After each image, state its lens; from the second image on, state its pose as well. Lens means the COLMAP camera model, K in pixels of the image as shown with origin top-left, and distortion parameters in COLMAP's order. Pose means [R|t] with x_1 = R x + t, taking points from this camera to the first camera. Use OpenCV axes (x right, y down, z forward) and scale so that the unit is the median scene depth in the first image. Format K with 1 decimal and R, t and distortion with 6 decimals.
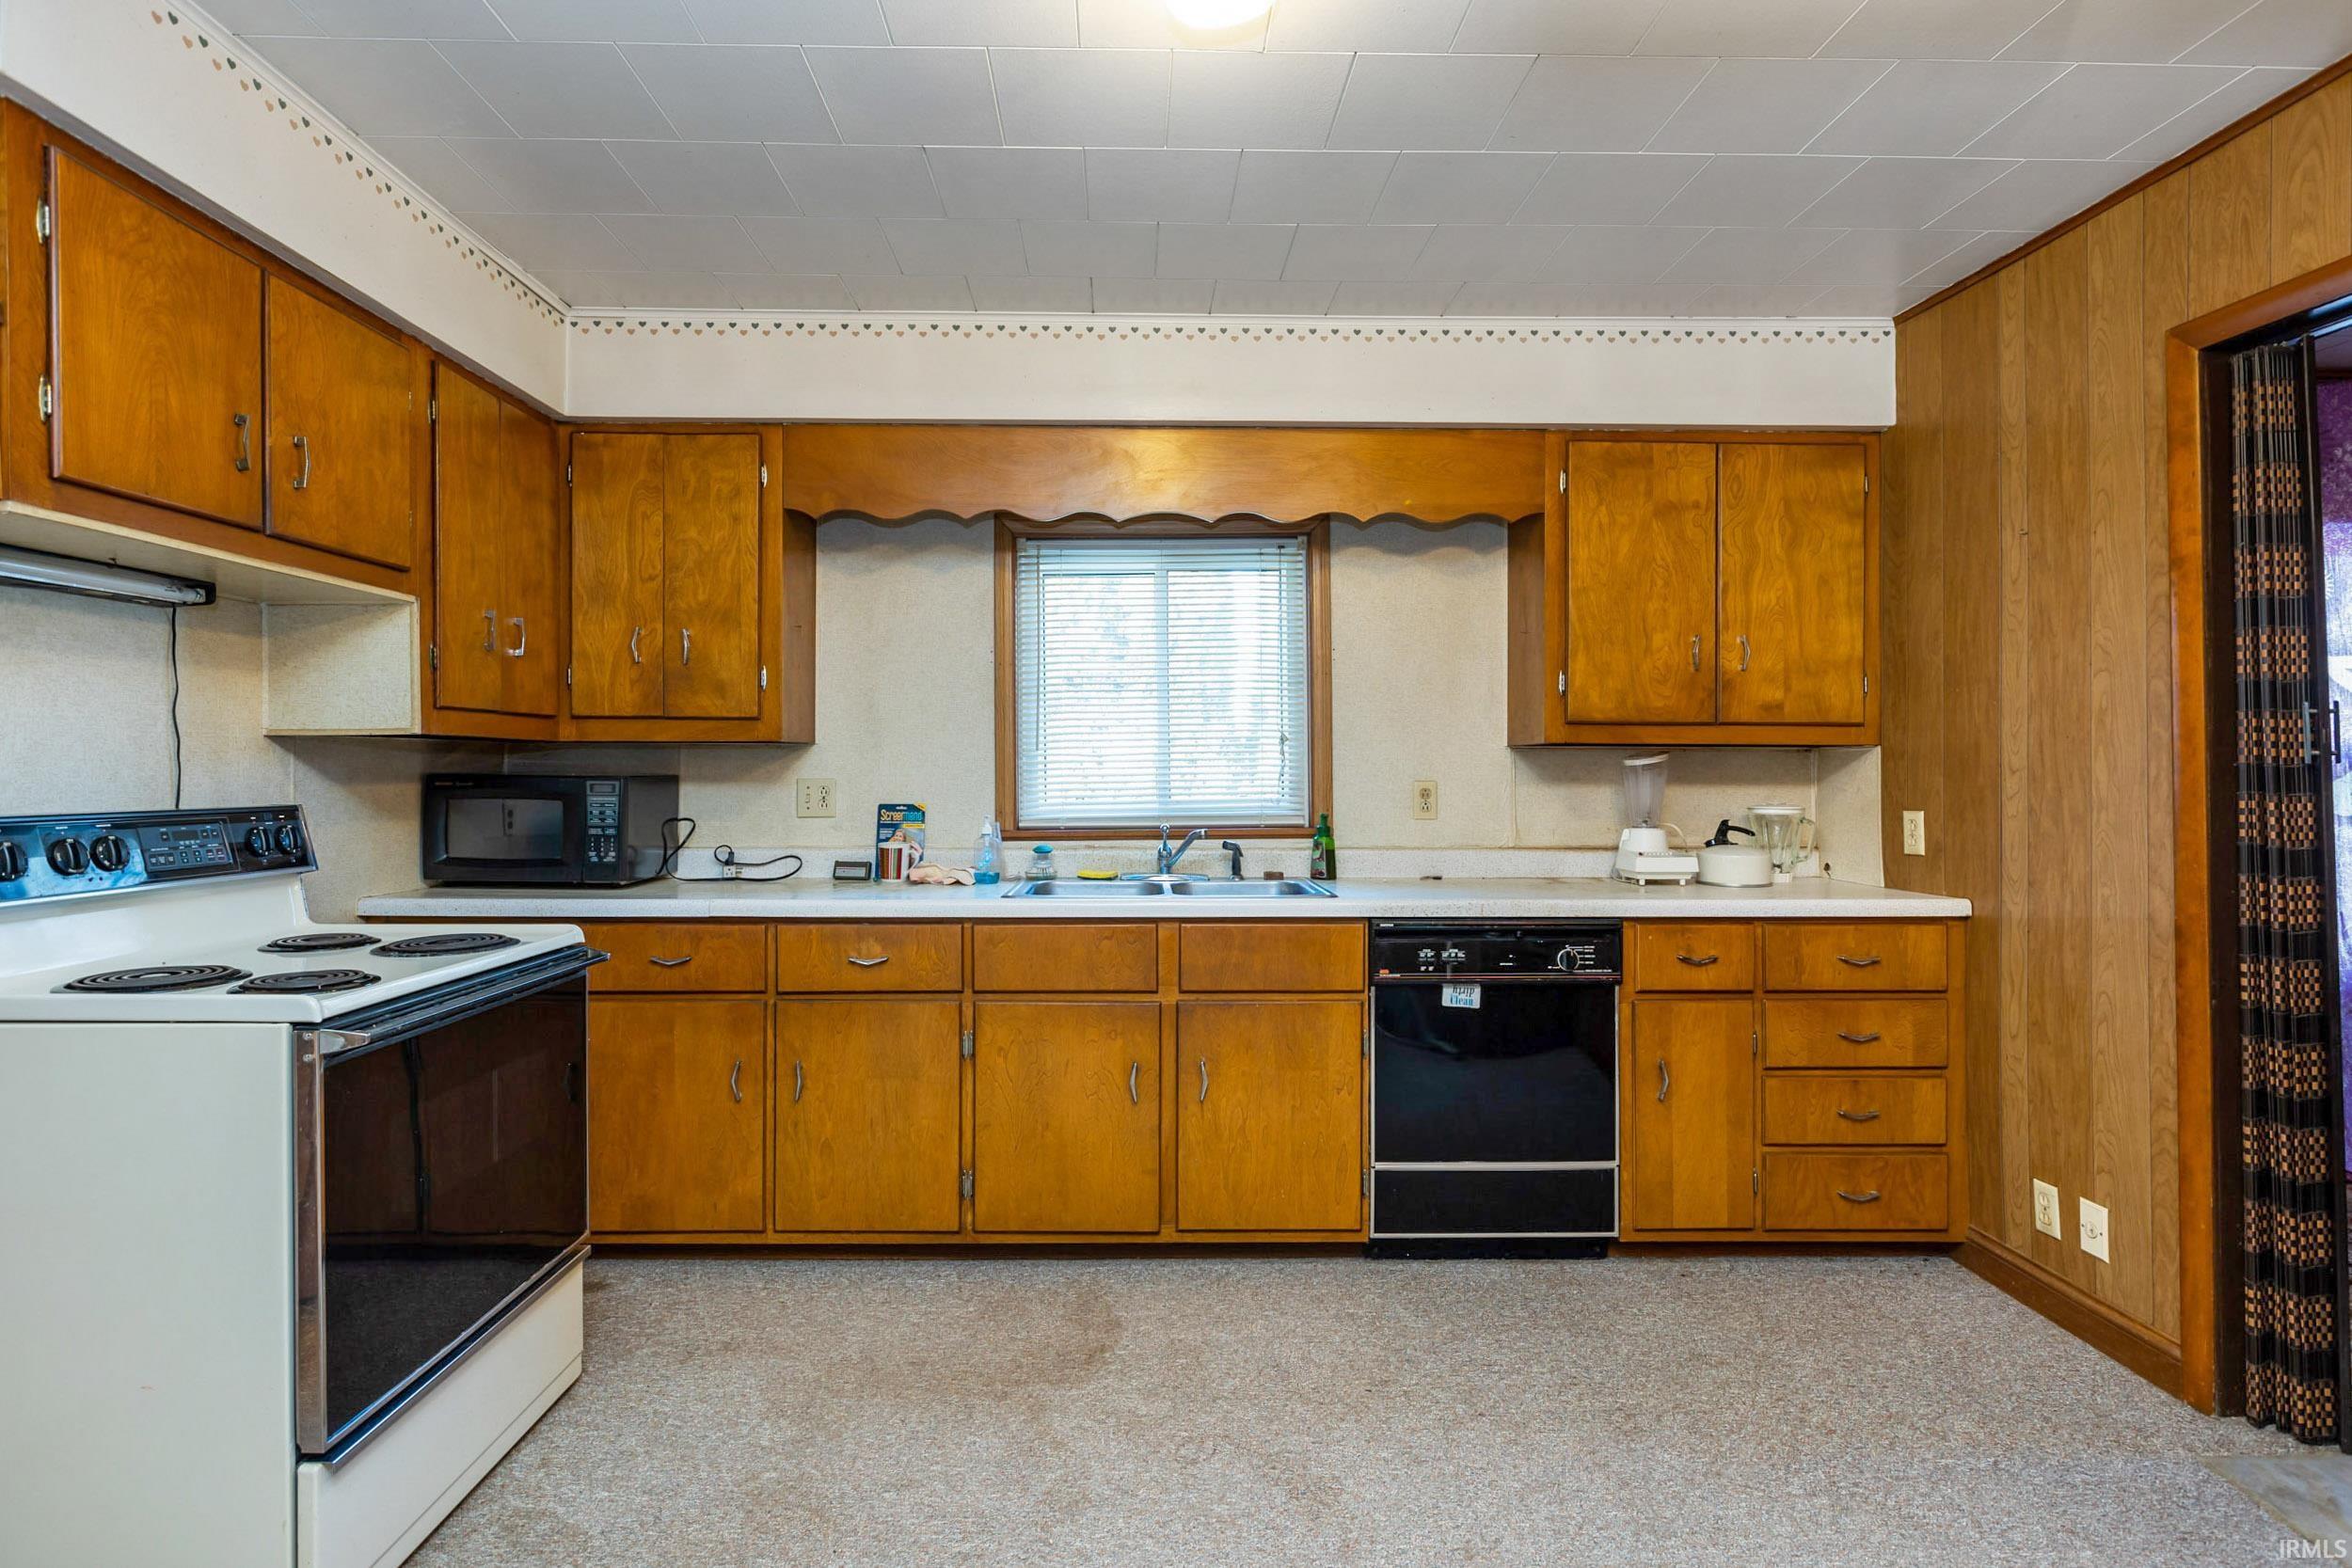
lens RADIAL K [[1148.9, 0, 1155.9], [0, 1148.9, 761.9], [0, 0, 1]] dist [-0.000843, -0.004337]
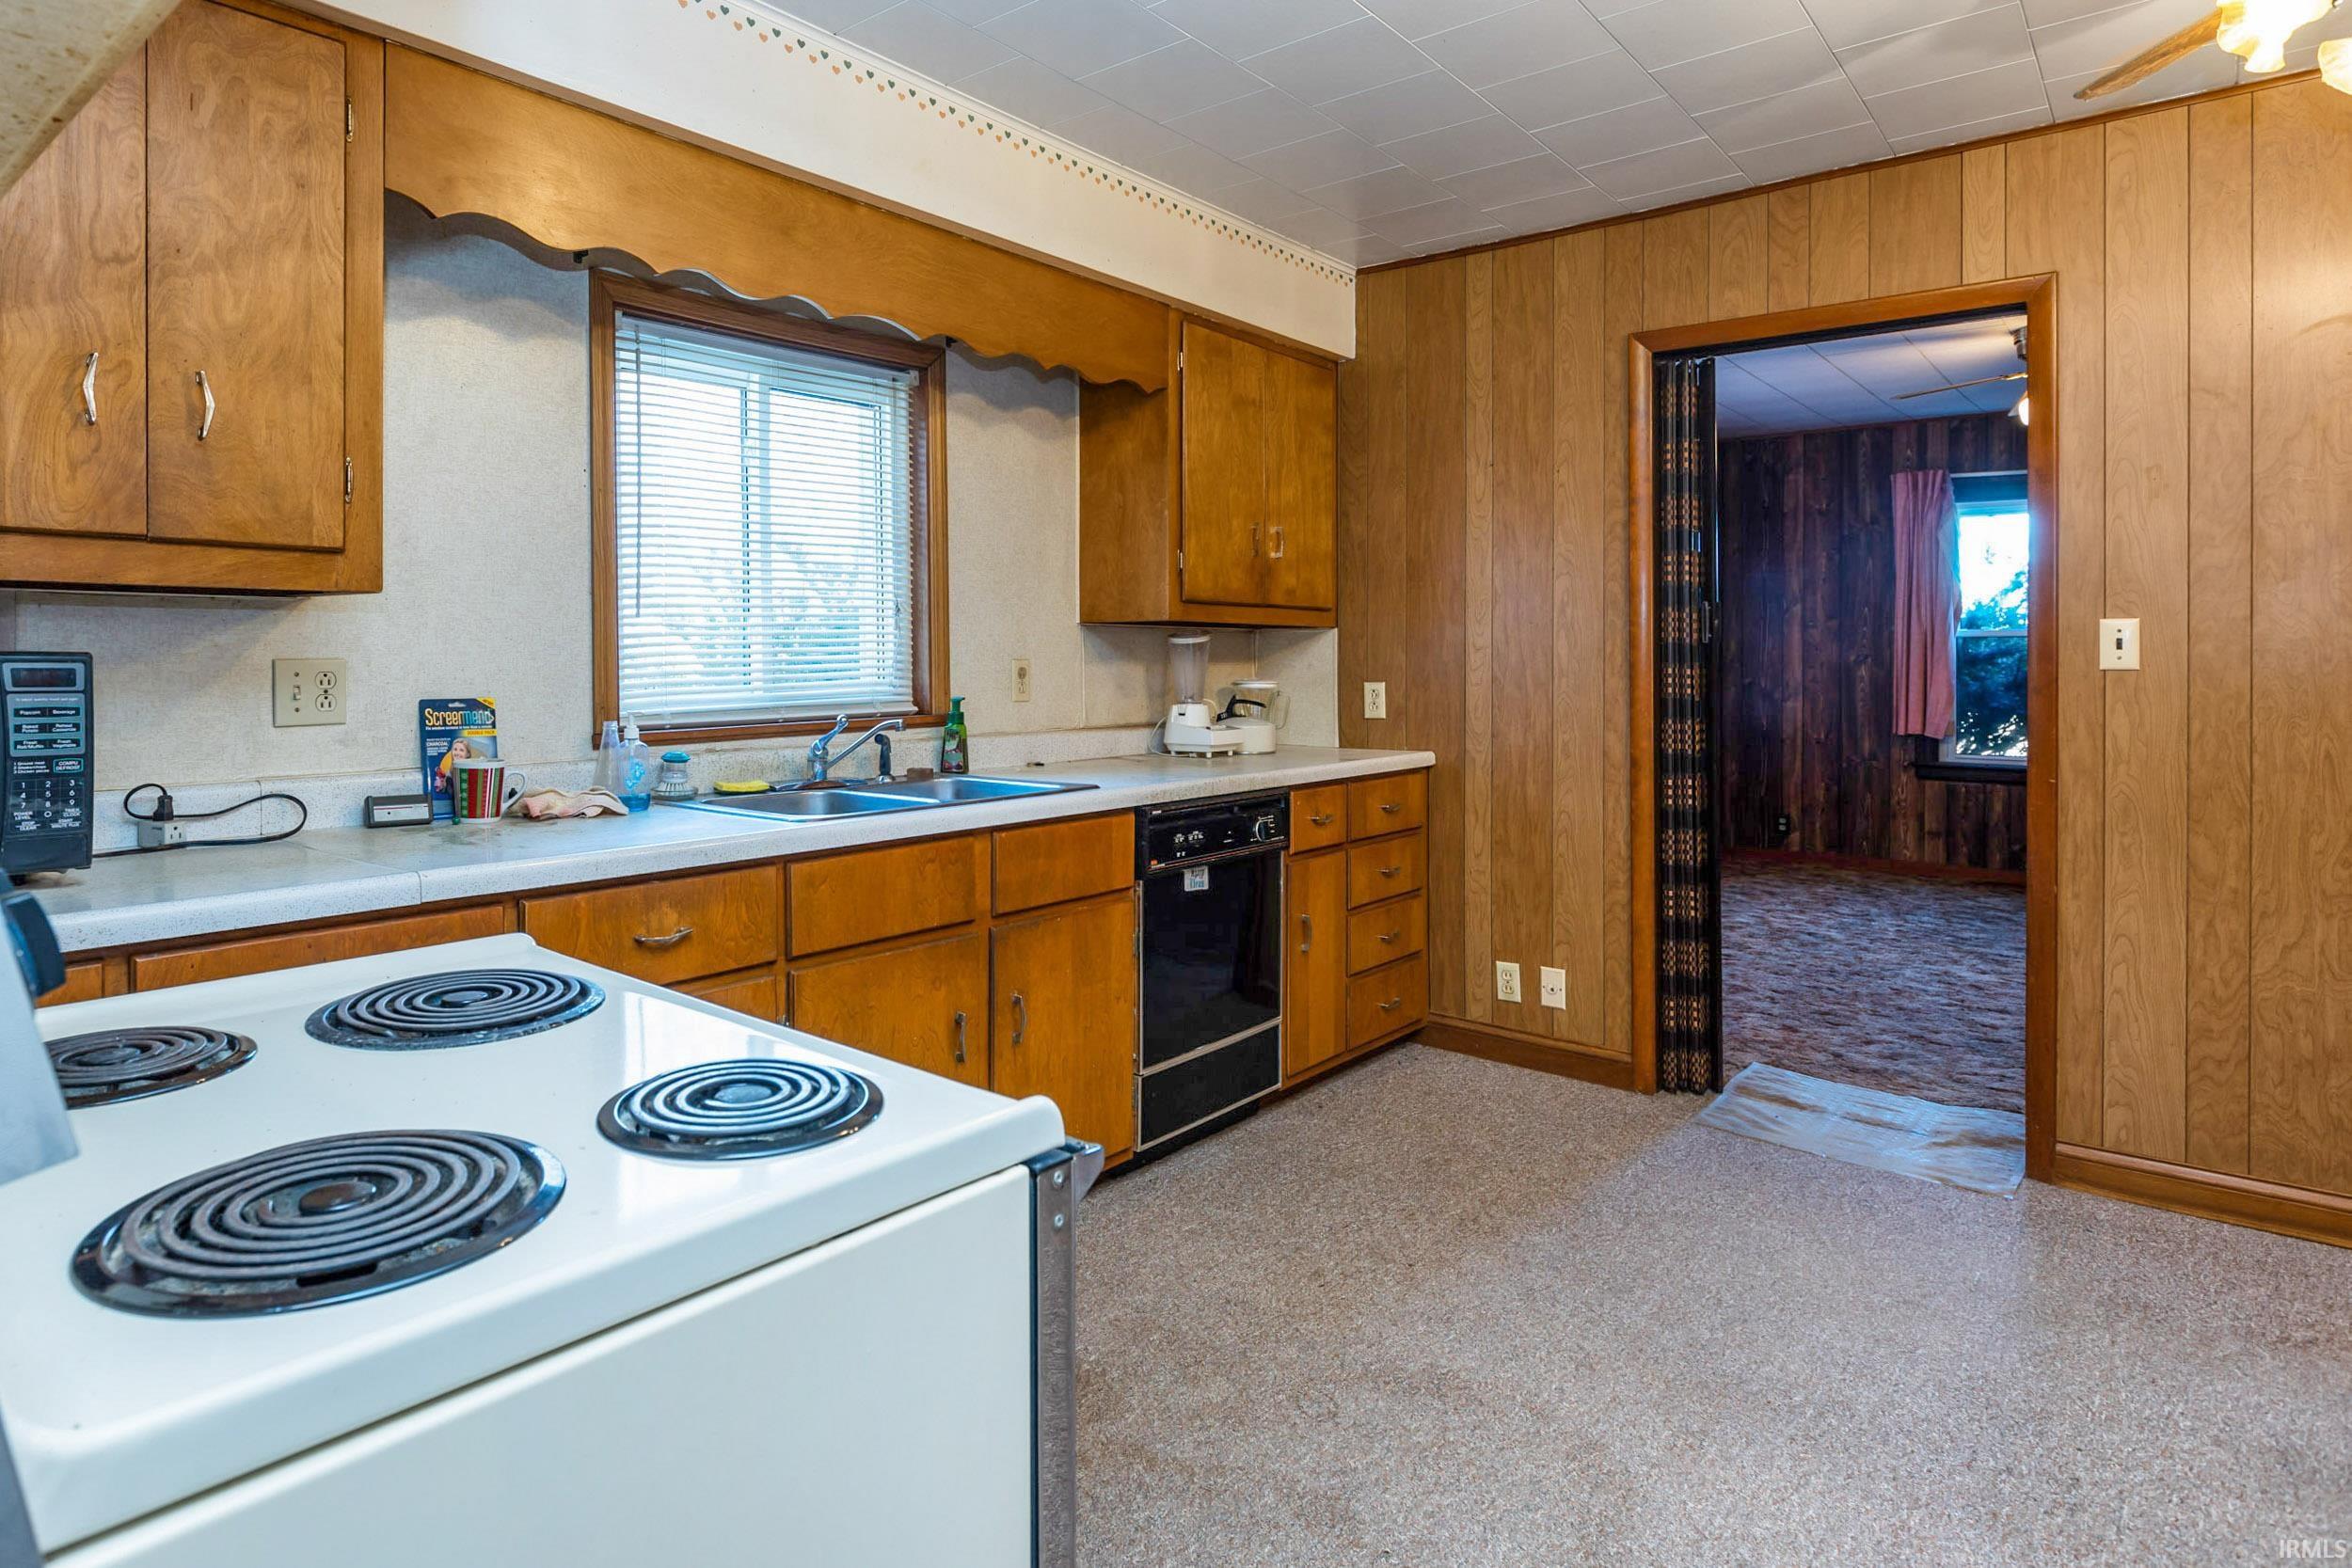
lens RADIAL K [[1288.6, 0, 1023.7], [0, 1288.6, 662.4], [0, 0, 1]] dist [-0.003204, 0.002334]
pose [[0.694619, -0.004673, 0.719362, -0.616845], [-0.004427, 0.999932, 0.010771, 0.009458], [-0.719364, -0.010666, 0.694551, 0.347779]]
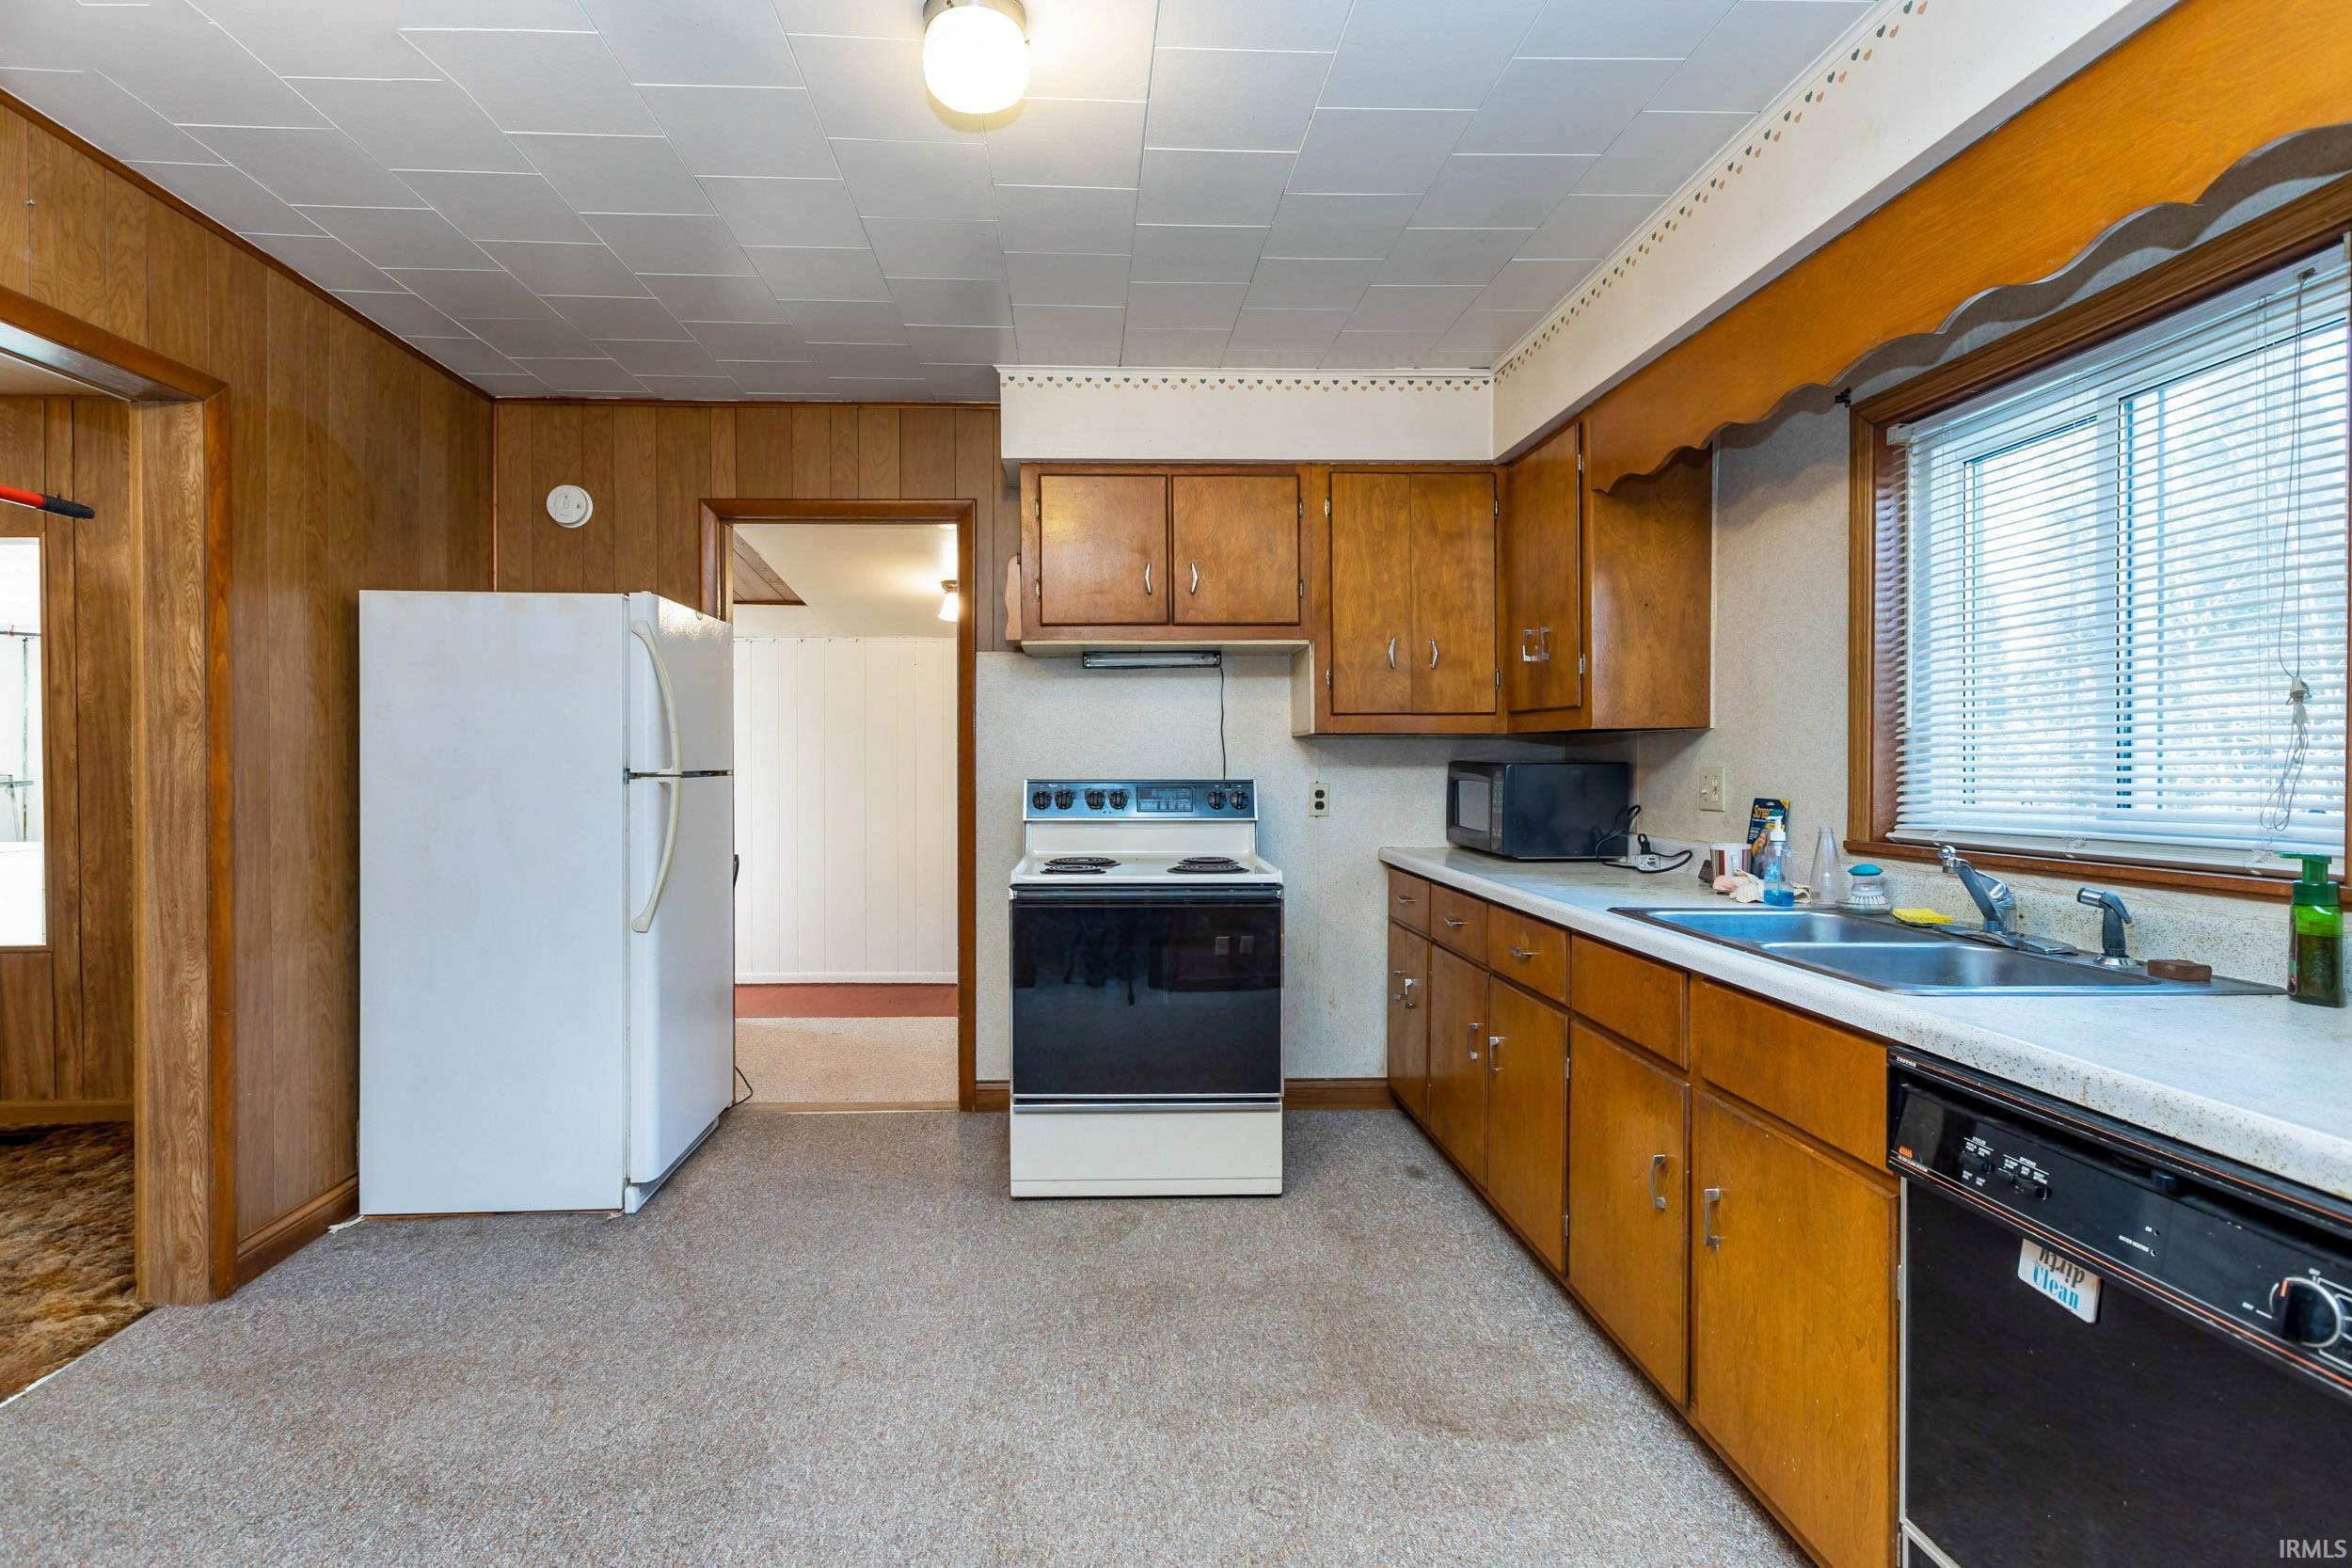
lens RADIAL K [[1115.8, 0, 1142.2], [0, 1115.8, 764.7], [0, 0, 1]] dist [-0.004215, -0.001664]
pose [[0.026213, 0.004467, -0.999646, 0.671121], [0.007184, 0.999963, 0.004657, 0.006440], [0.999631, -0.007303, 0.026180, 0.642589]]
